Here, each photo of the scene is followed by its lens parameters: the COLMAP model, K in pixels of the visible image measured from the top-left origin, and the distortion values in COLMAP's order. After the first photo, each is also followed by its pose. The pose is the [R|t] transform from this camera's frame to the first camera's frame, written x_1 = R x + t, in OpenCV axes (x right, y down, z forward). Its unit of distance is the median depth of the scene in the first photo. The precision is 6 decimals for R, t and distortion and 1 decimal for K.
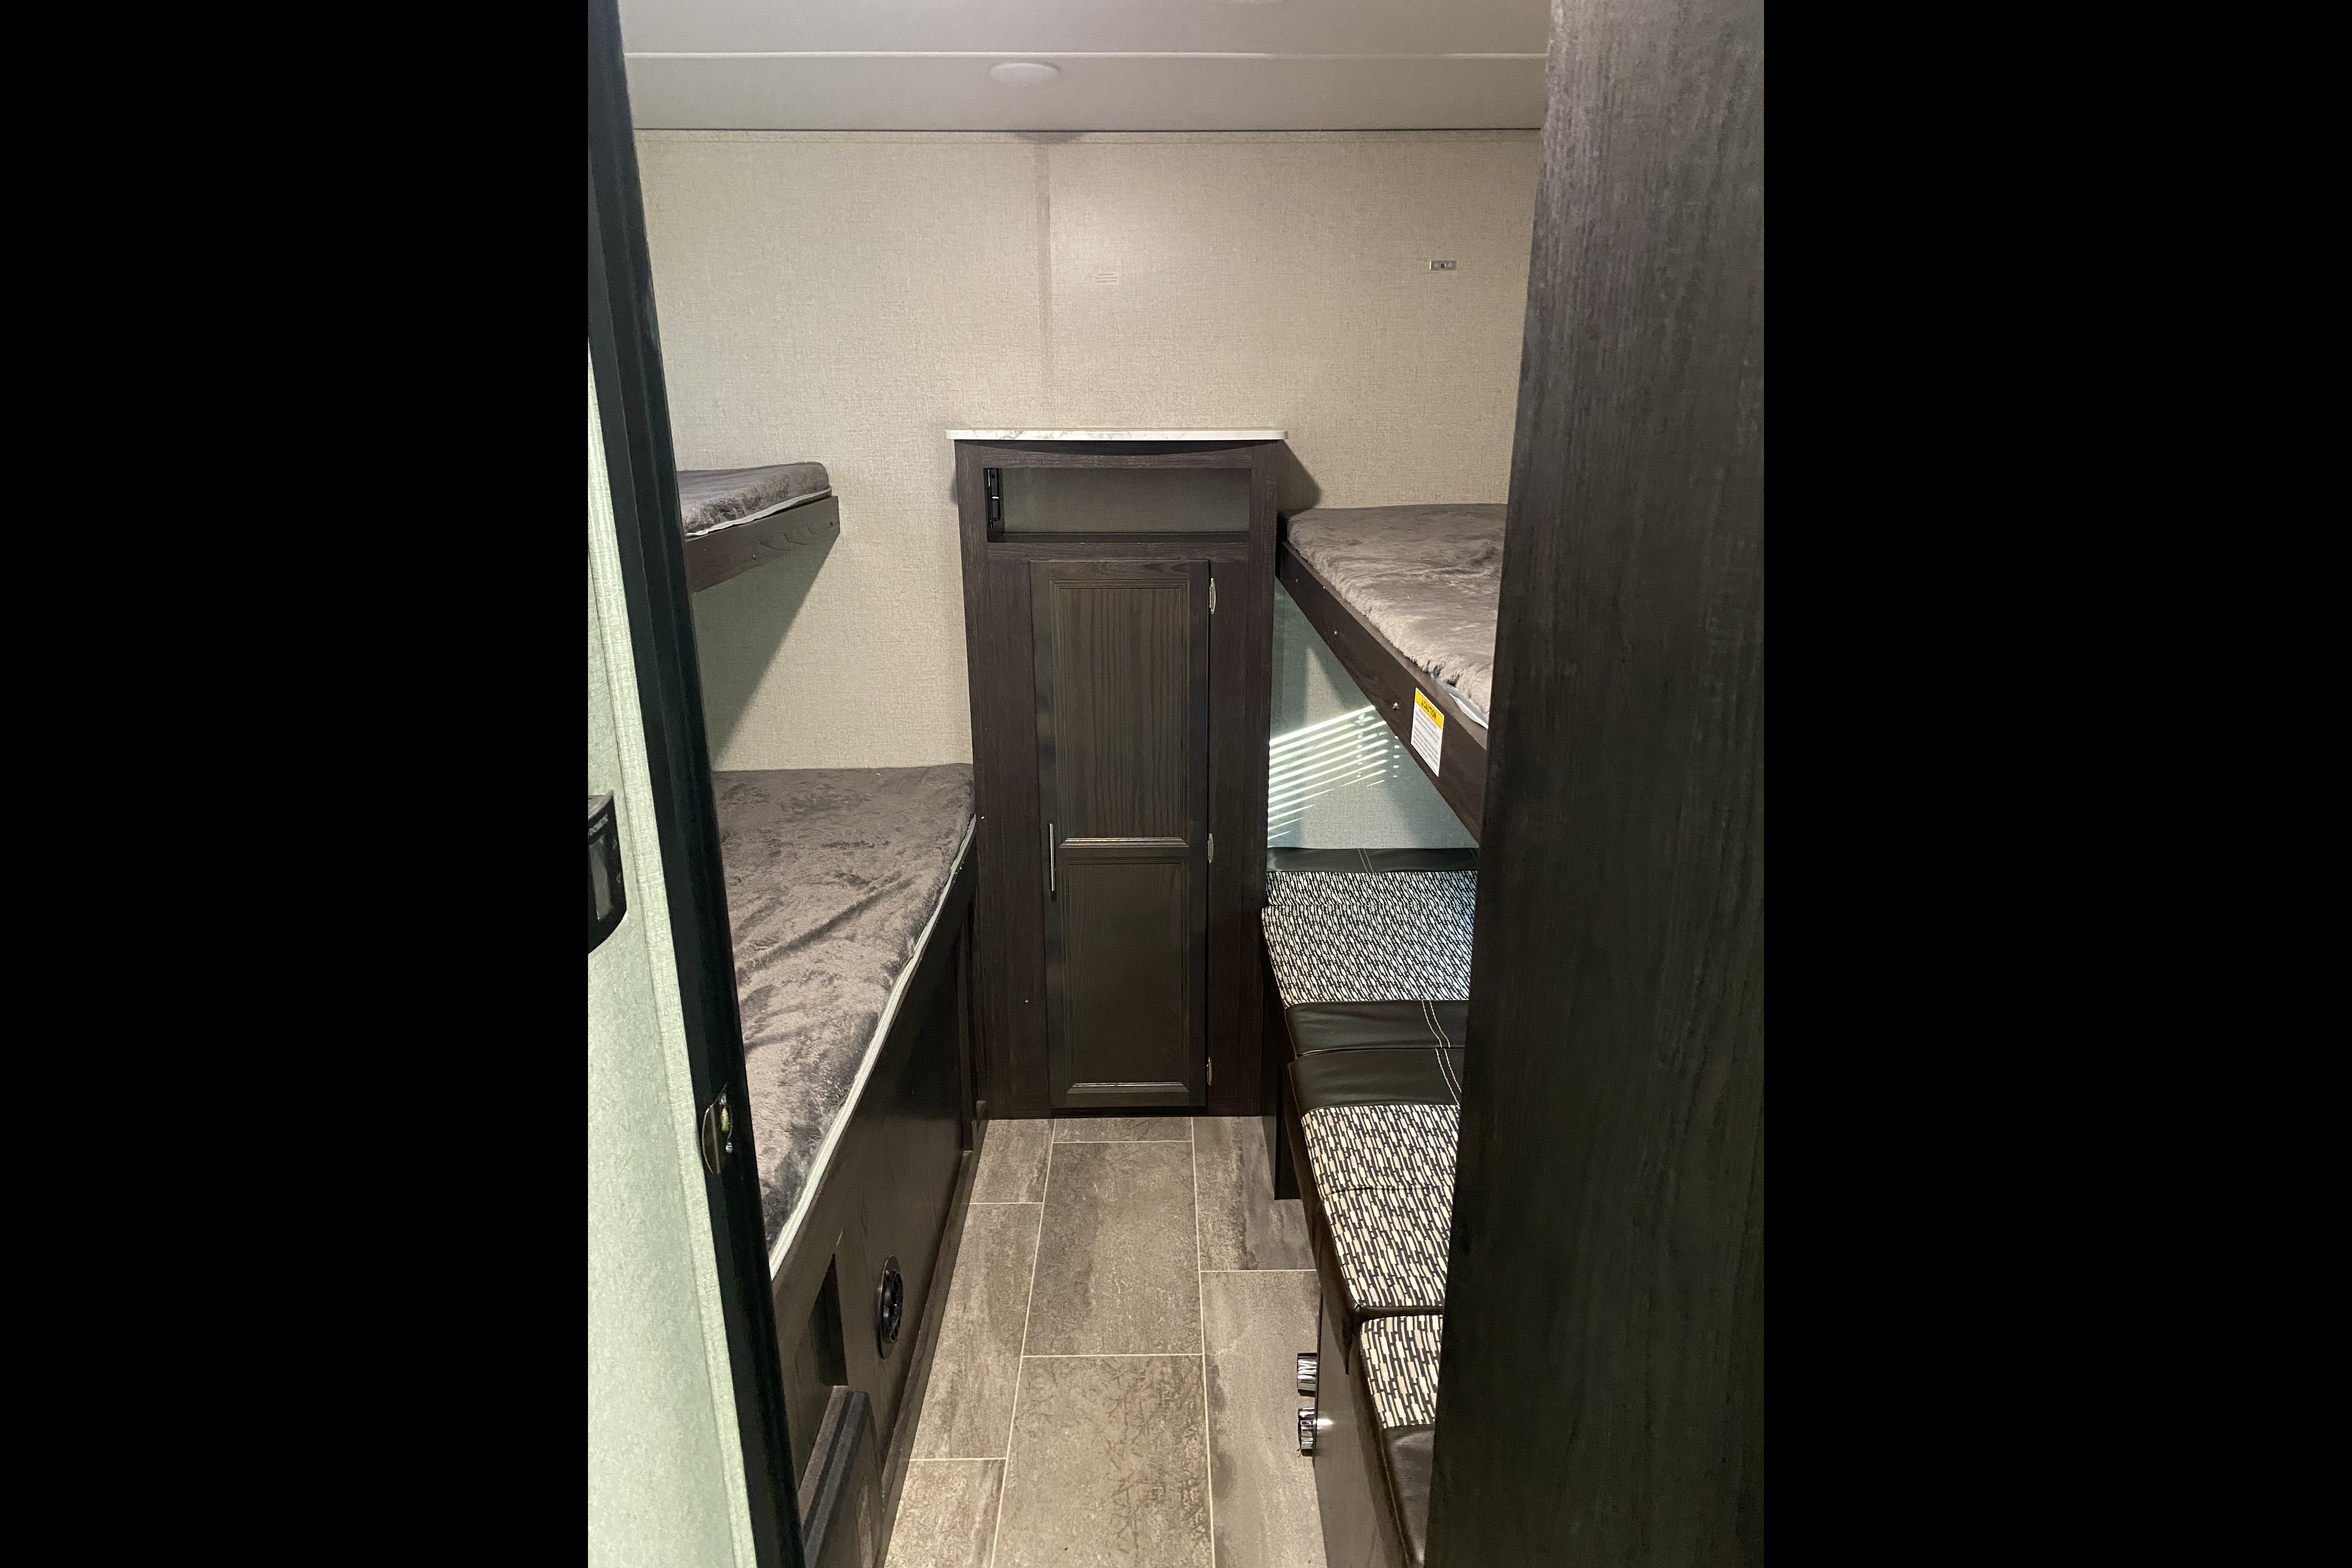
lens RADIAL K [[1203.9, 0, 1175.5], [0, 1203.9, 796.0], [0, 0, 1]] dist [0.055036, -0.055232]
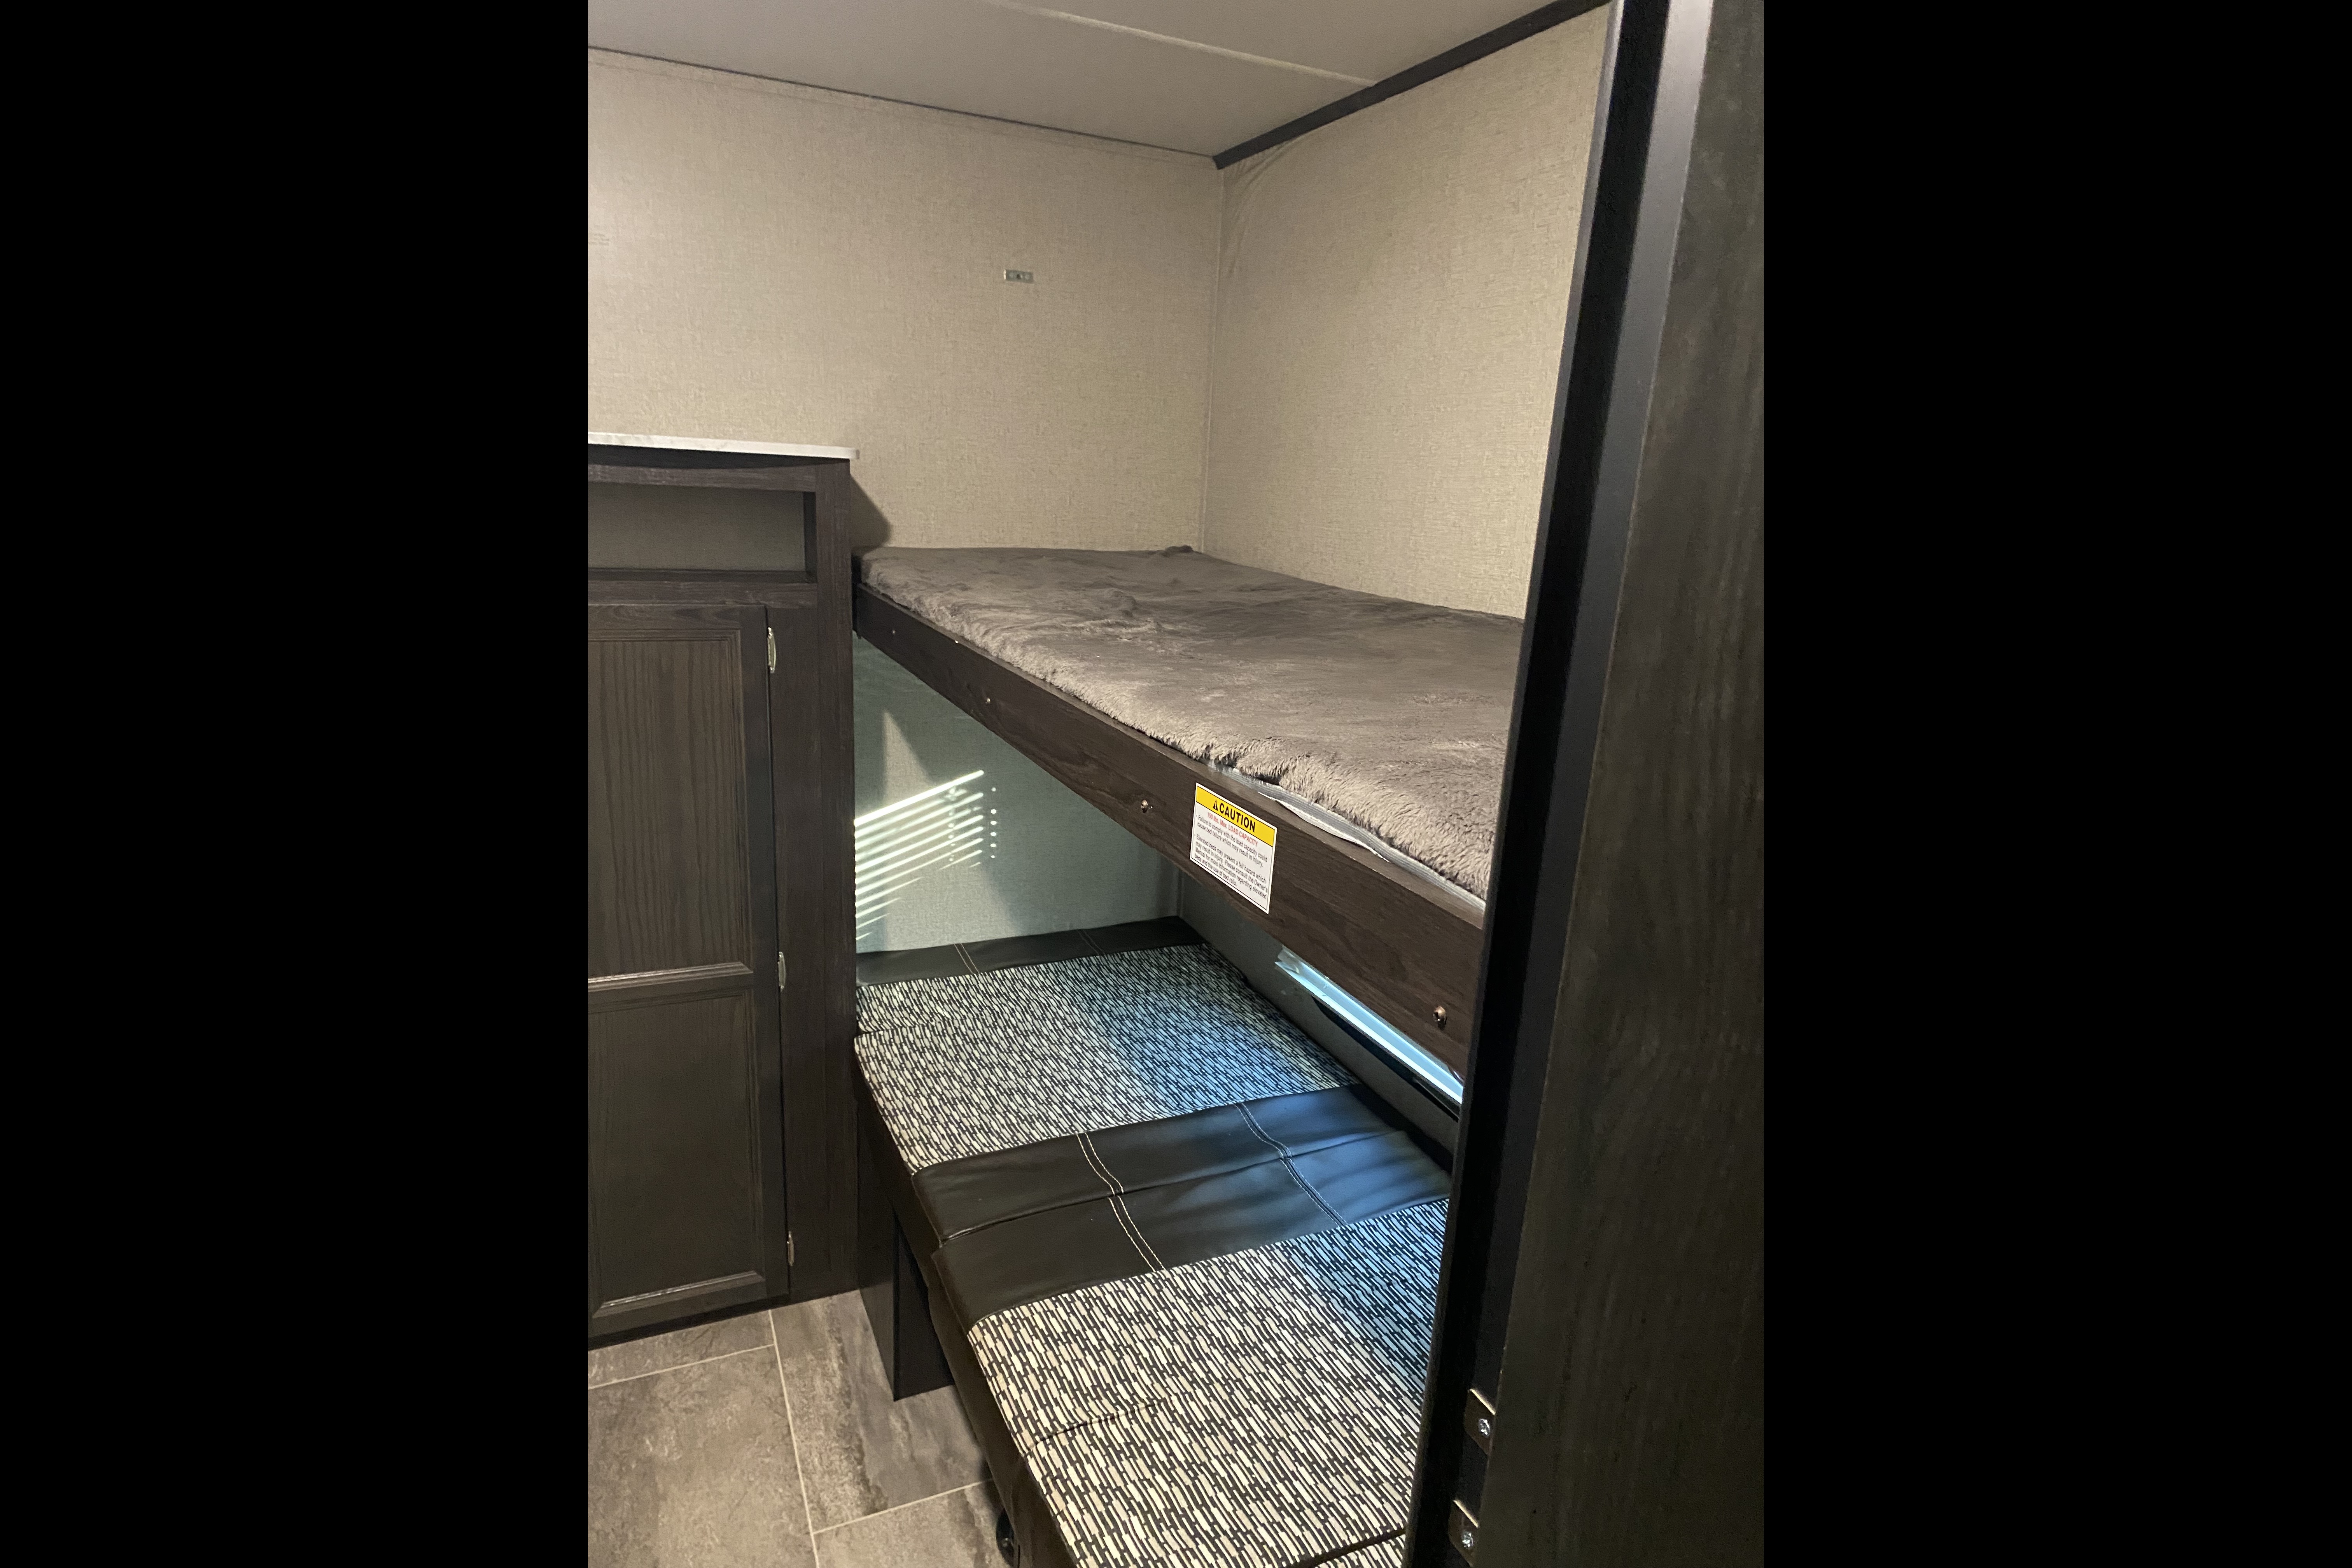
lens RADIAL K [[1204.3, 0, 1169.5], [0, 1204.3, 789.6], [0, 0, 1]] dist [-0.003739, -0.000407]
pose [[0.913638, -0.054863, 0.402810, -0.049923], [0.072372, 0.996974, -0.028363, -0.033709], [-0.400035, 0.055065, 0.914844, 0.180260]]
